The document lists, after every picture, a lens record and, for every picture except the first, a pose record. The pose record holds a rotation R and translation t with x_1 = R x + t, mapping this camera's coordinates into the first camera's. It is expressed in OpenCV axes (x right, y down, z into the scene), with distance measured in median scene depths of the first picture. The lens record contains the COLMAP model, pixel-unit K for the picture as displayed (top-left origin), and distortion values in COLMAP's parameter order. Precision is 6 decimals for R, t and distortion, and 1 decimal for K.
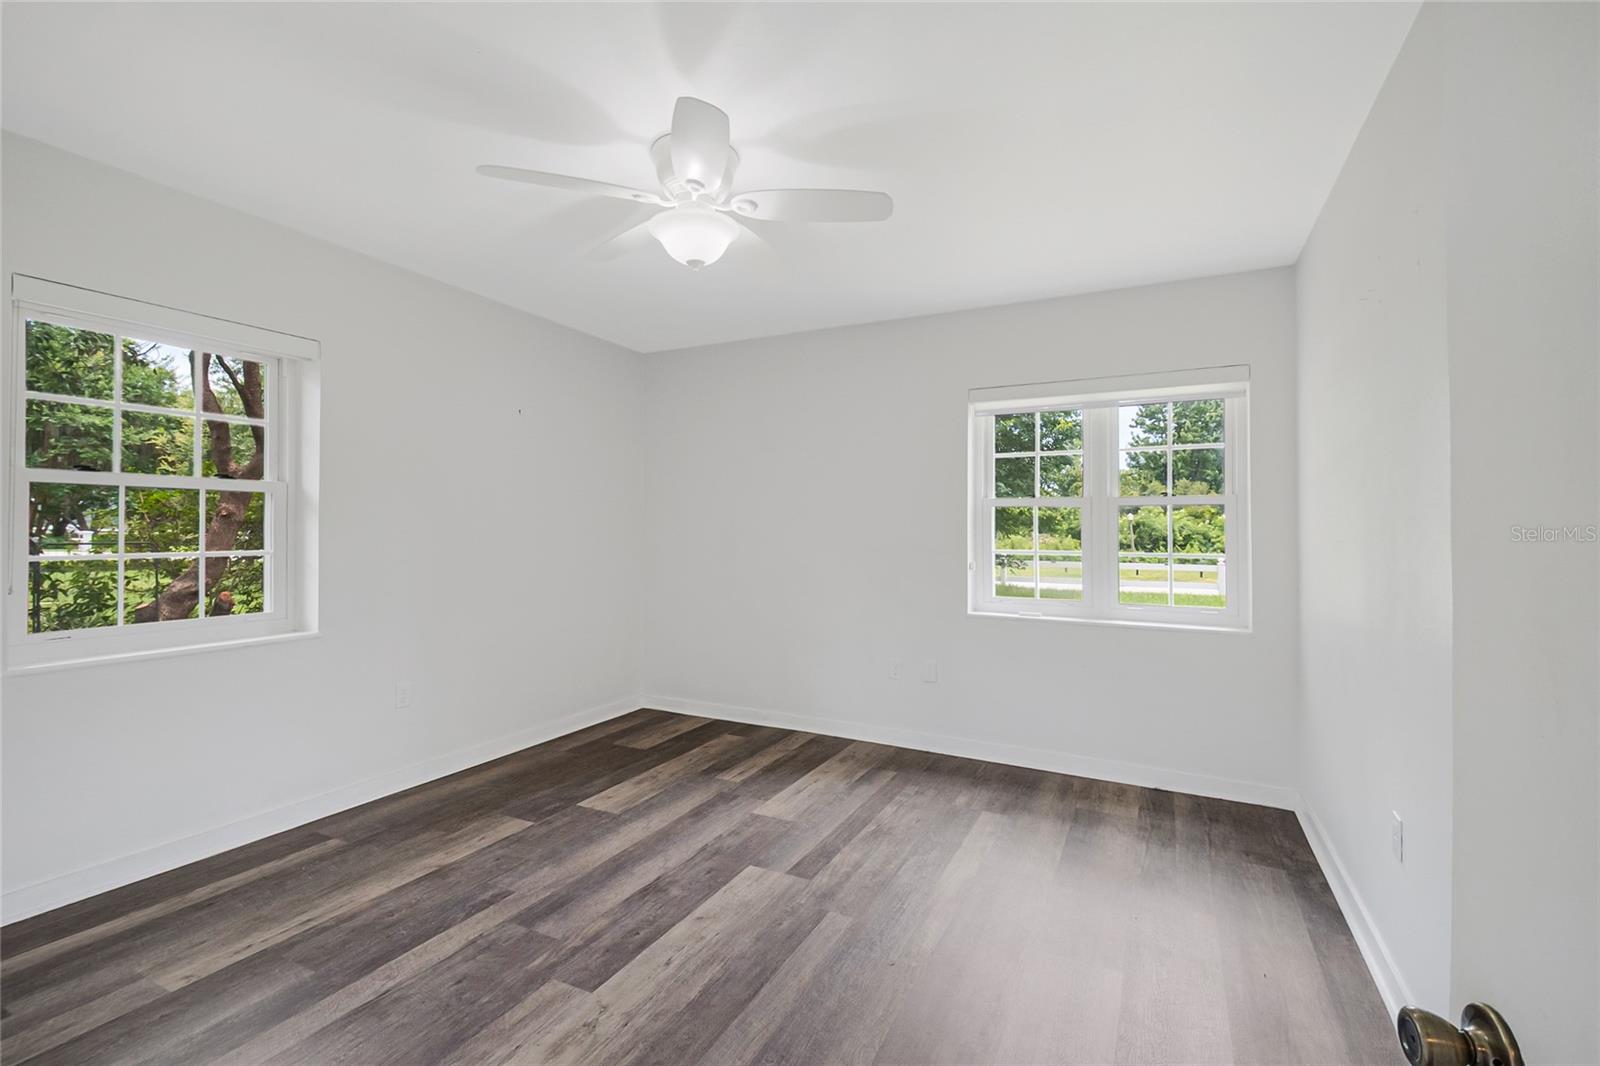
lens RADIAL K [[703.9, 0, 815.0], [0, 703.9, 544.5], [0, 0, 1]] dist [0.001837, -0.011443]
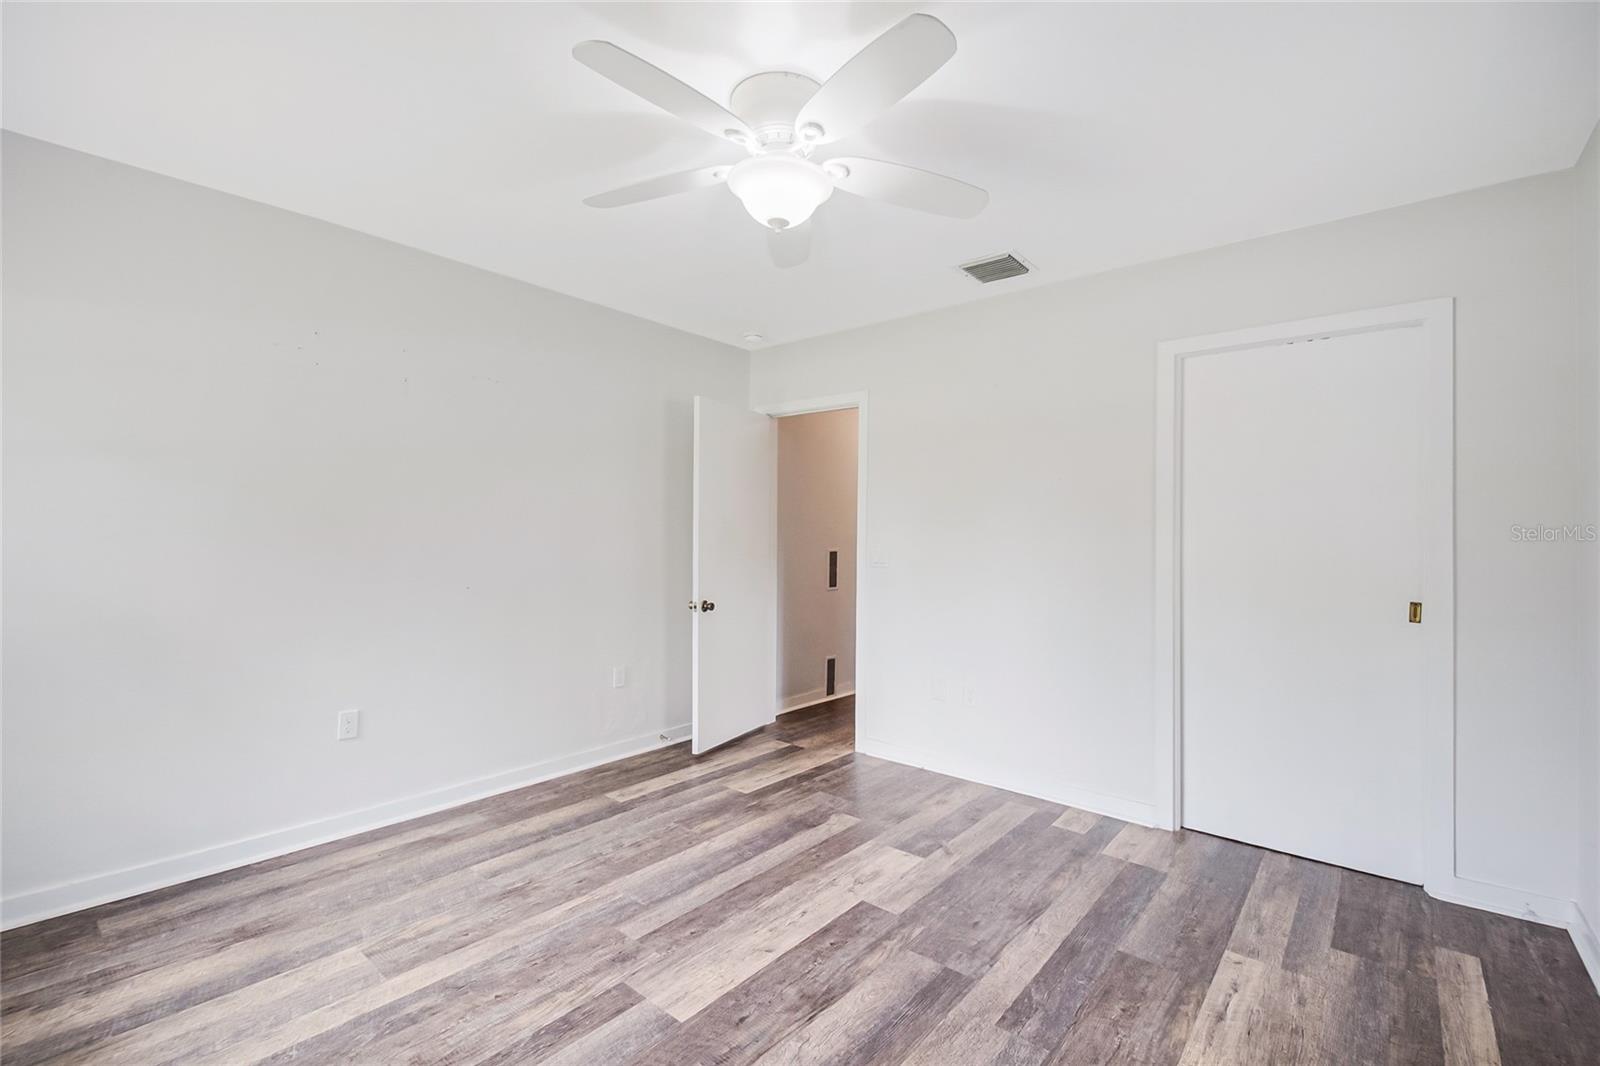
lens RADIAL K [[703.9, 0, 815.0], [0, 703.9, 544.5], [0, 0, 1]] dist [0.001837, -0.011443]
pose [[-0.975917, -0.024236, 0.216791, -0.429348], [-0.018680, 0.999443, 0.027643, -0.042737], [-0.217340, 0.022927, -0.975827, 1.956862]]
